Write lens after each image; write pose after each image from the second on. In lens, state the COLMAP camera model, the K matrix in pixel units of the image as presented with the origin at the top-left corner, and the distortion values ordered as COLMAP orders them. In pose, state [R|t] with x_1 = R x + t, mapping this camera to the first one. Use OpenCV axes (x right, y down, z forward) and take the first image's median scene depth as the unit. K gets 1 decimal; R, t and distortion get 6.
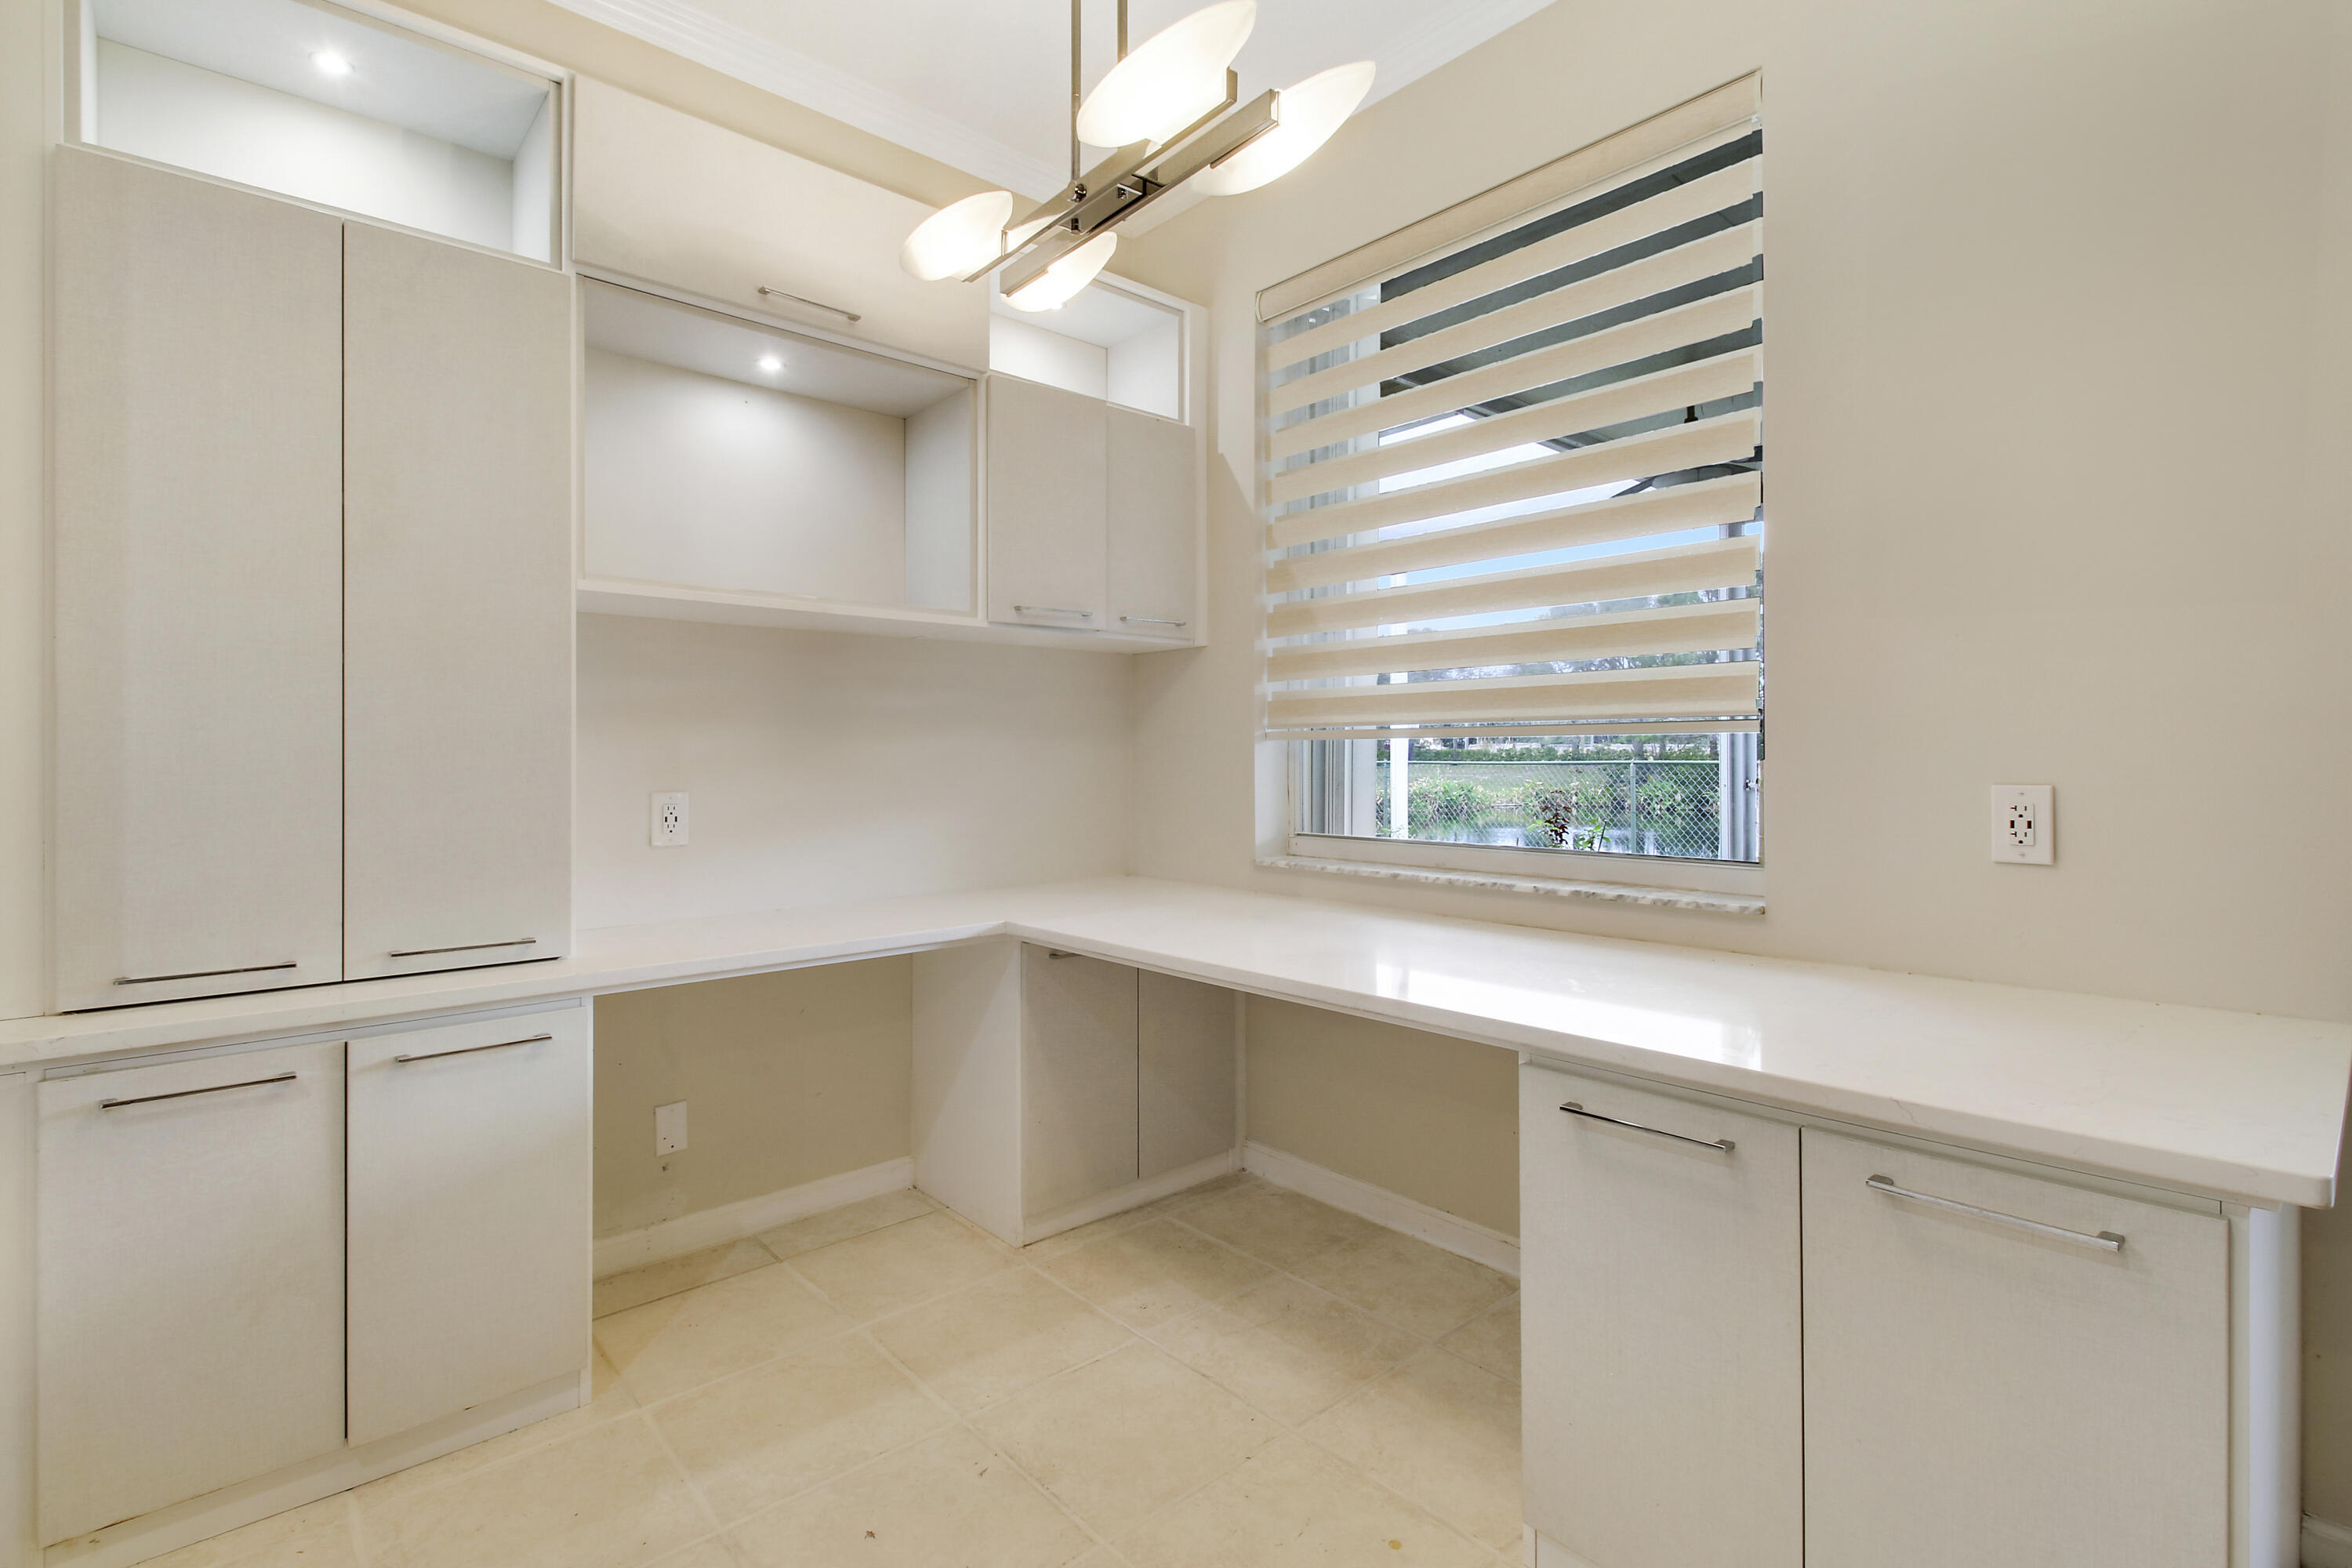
lens RADIAL K [[1080.3, 0, 1171.3], [0, 1080.3, 774.4], [0, 0, 1]] dist [-0.005176, -0.003602]
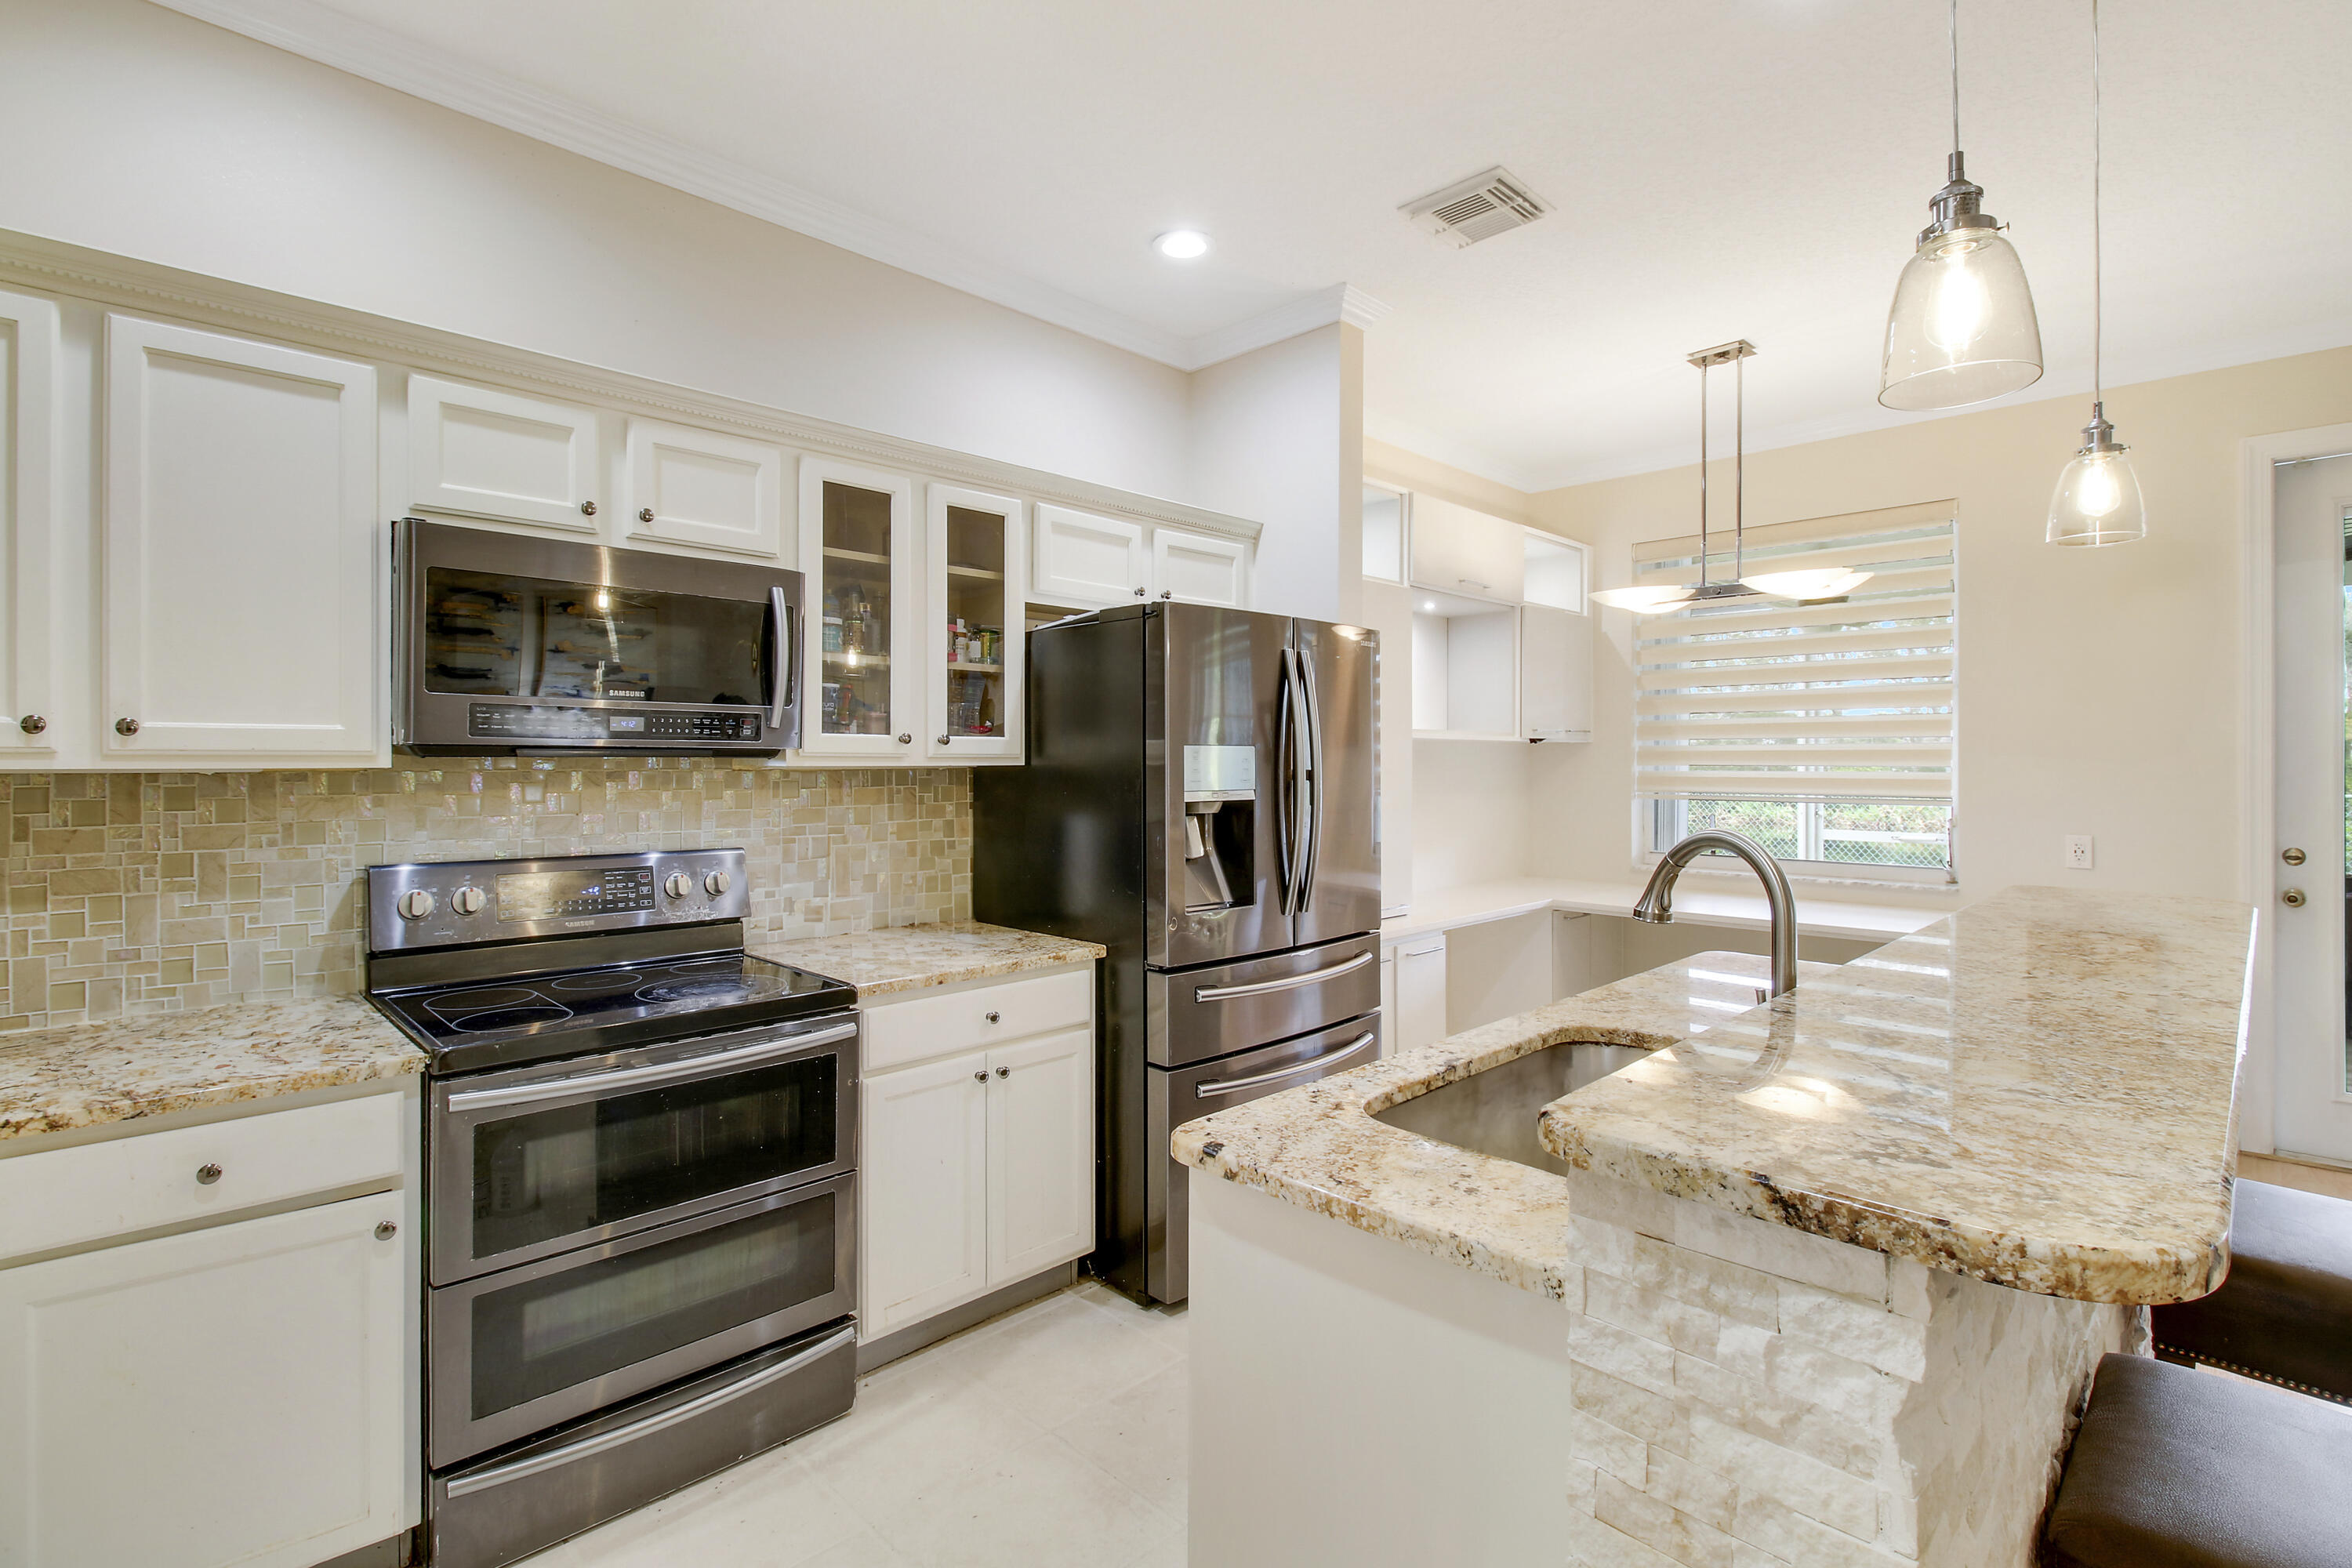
lens RADIAL K [[1080.3, 0, 1189.6], [0, 1080.3, 770.9], [0, 0, 1]] dist [-0.005176, -0.003602]
pose [[0.998472, 0.002985, 0.055178, -0.823594], [-0.002464, 0.999952, -0.009518, -0.066129], [-0.055204, 0.009368, 0.998431, -0.796006]]
